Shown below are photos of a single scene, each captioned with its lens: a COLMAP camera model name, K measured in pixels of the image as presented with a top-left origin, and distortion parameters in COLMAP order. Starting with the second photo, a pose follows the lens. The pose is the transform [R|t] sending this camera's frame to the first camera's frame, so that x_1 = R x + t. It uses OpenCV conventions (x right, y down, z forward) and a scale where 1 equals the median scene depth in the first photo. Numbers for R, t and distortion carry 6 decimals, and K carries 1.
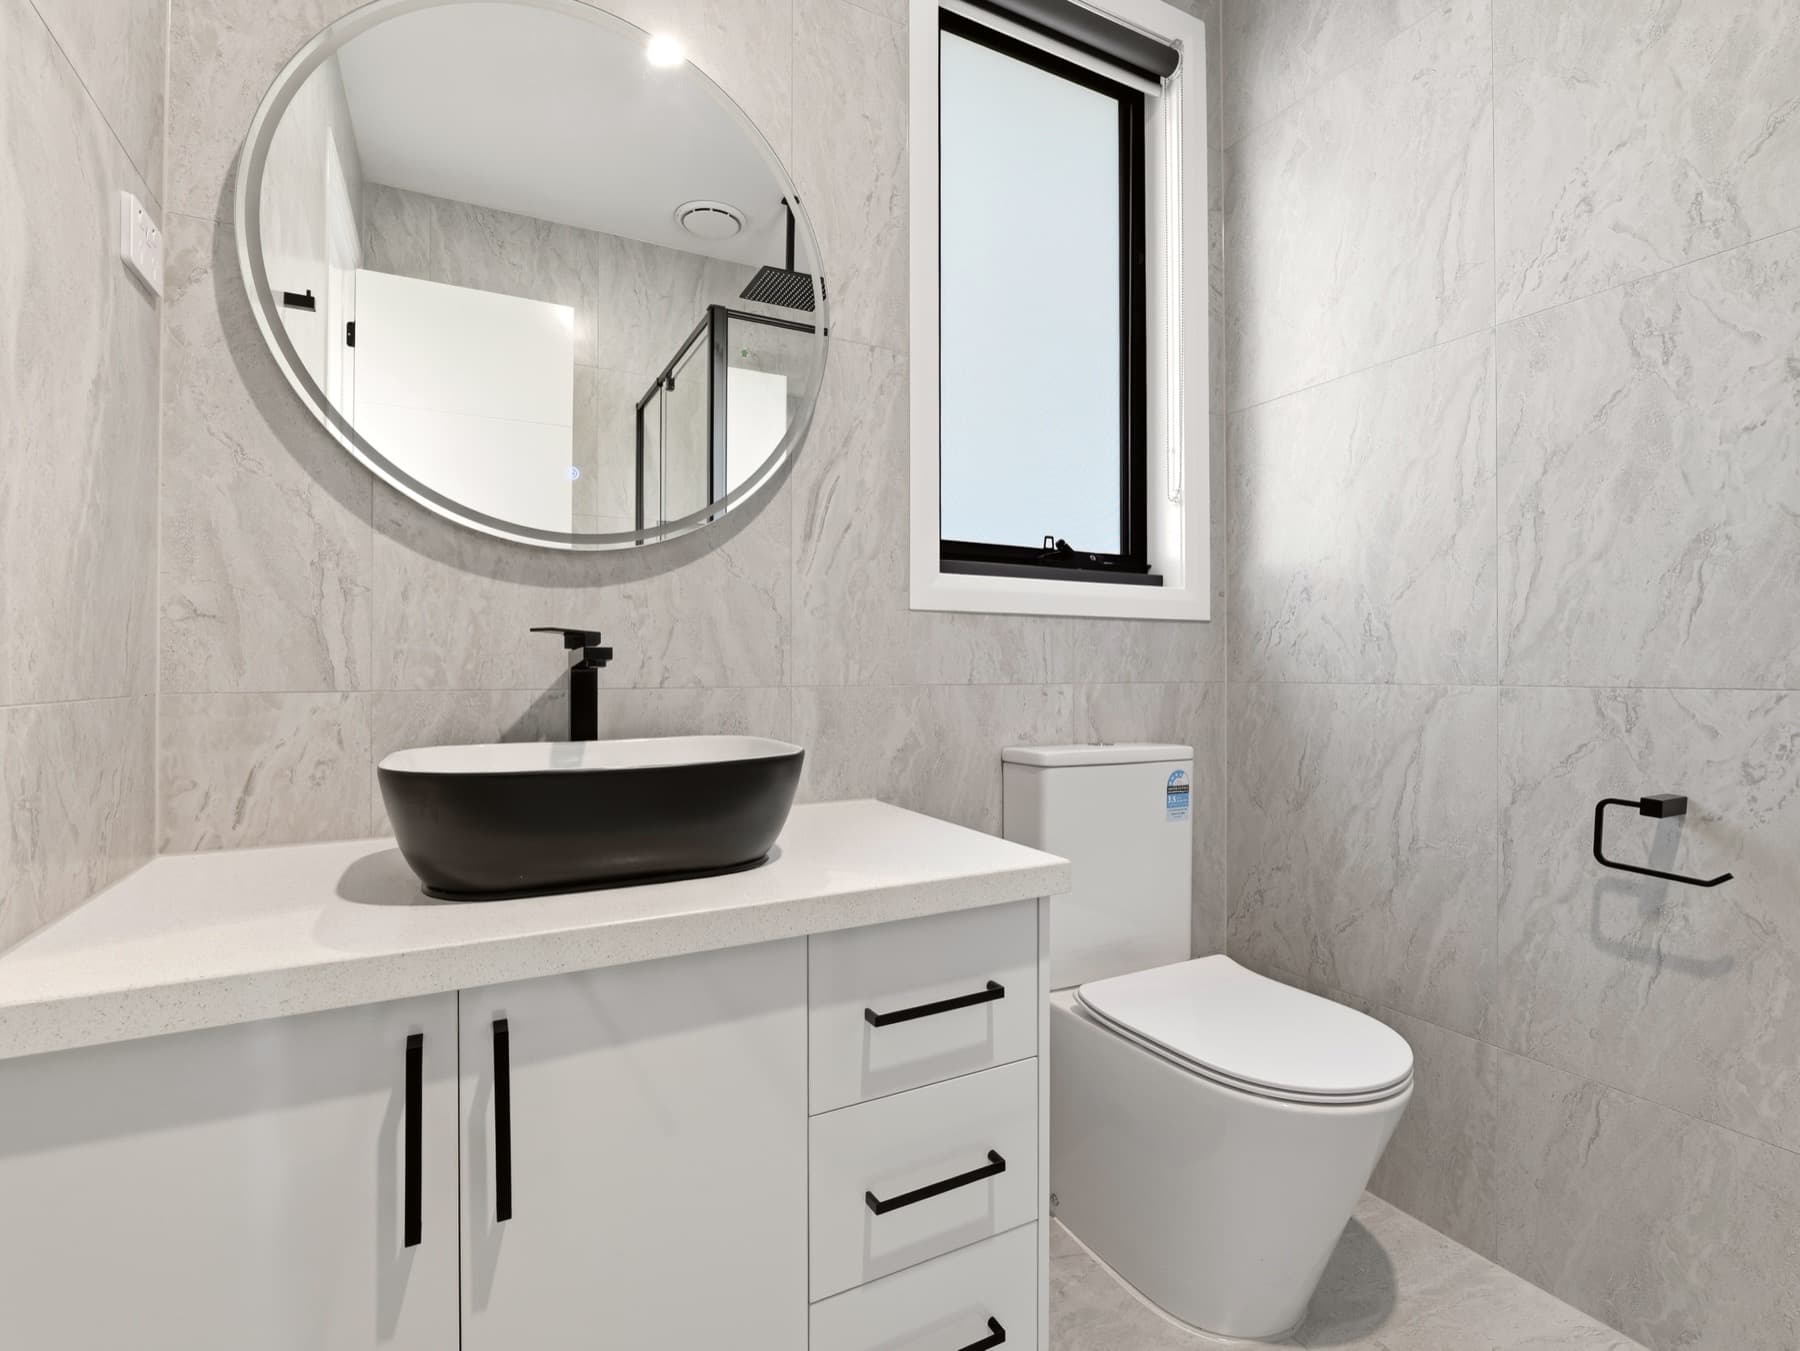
lens RADIAL K [[874.7, 0, 907.8], [0, 874.7, 651.4], [0, 0, 1]] dist [-0.007535, 0.002660]
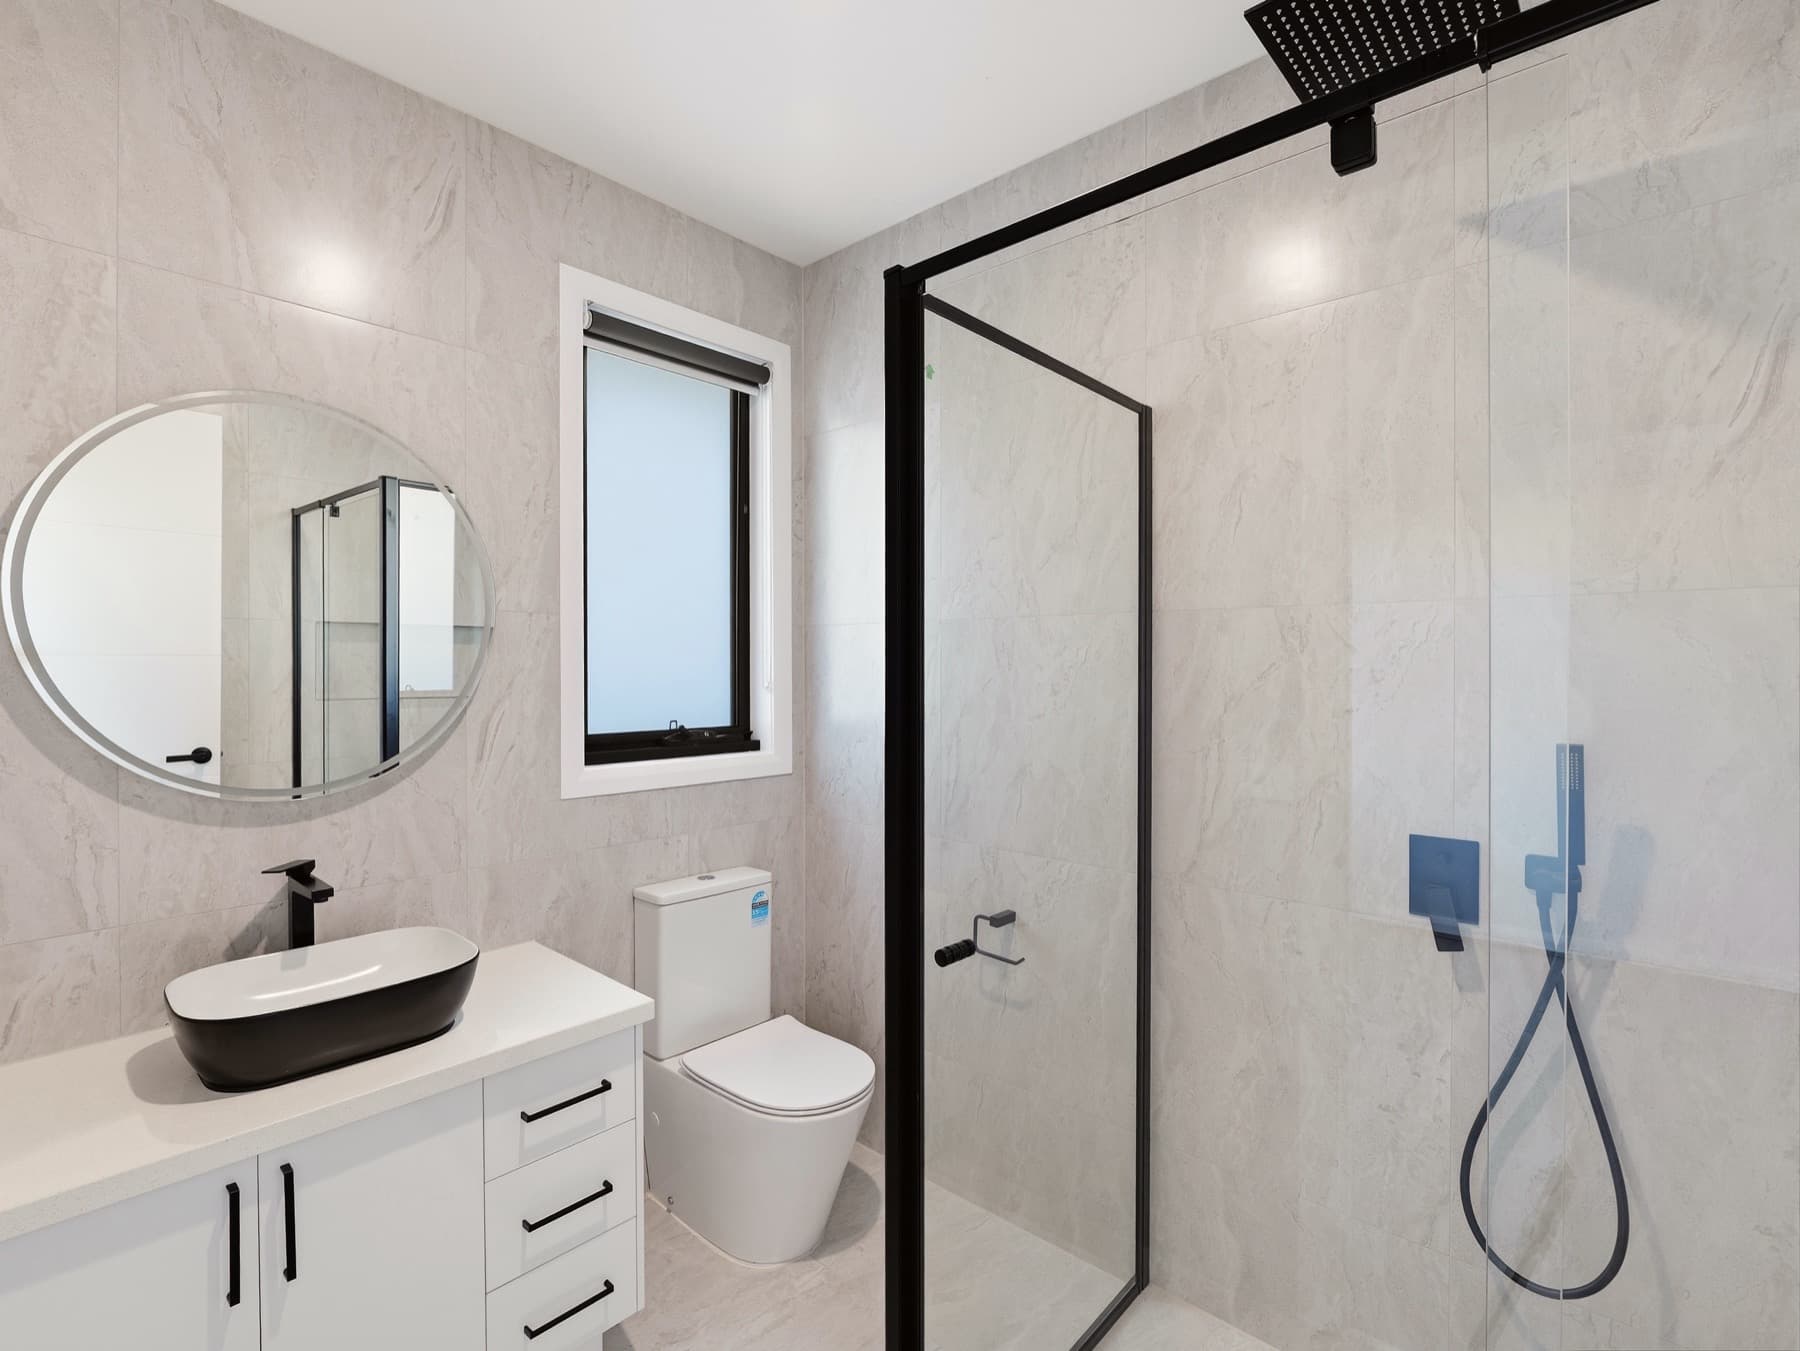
lens RADIAL K [[874.7, 0, 897.7], [0, 874.7, 668.4], [0, 0, 1]] dist [-0.007535, 0.002660]
pose [[0.944099, -0.002324, 0.329654, 0.060922], [-0.003716, 0.999837, 0.017692, -0.342023], [-0.329641, -0.017928, 0.943936, -0.577481]]
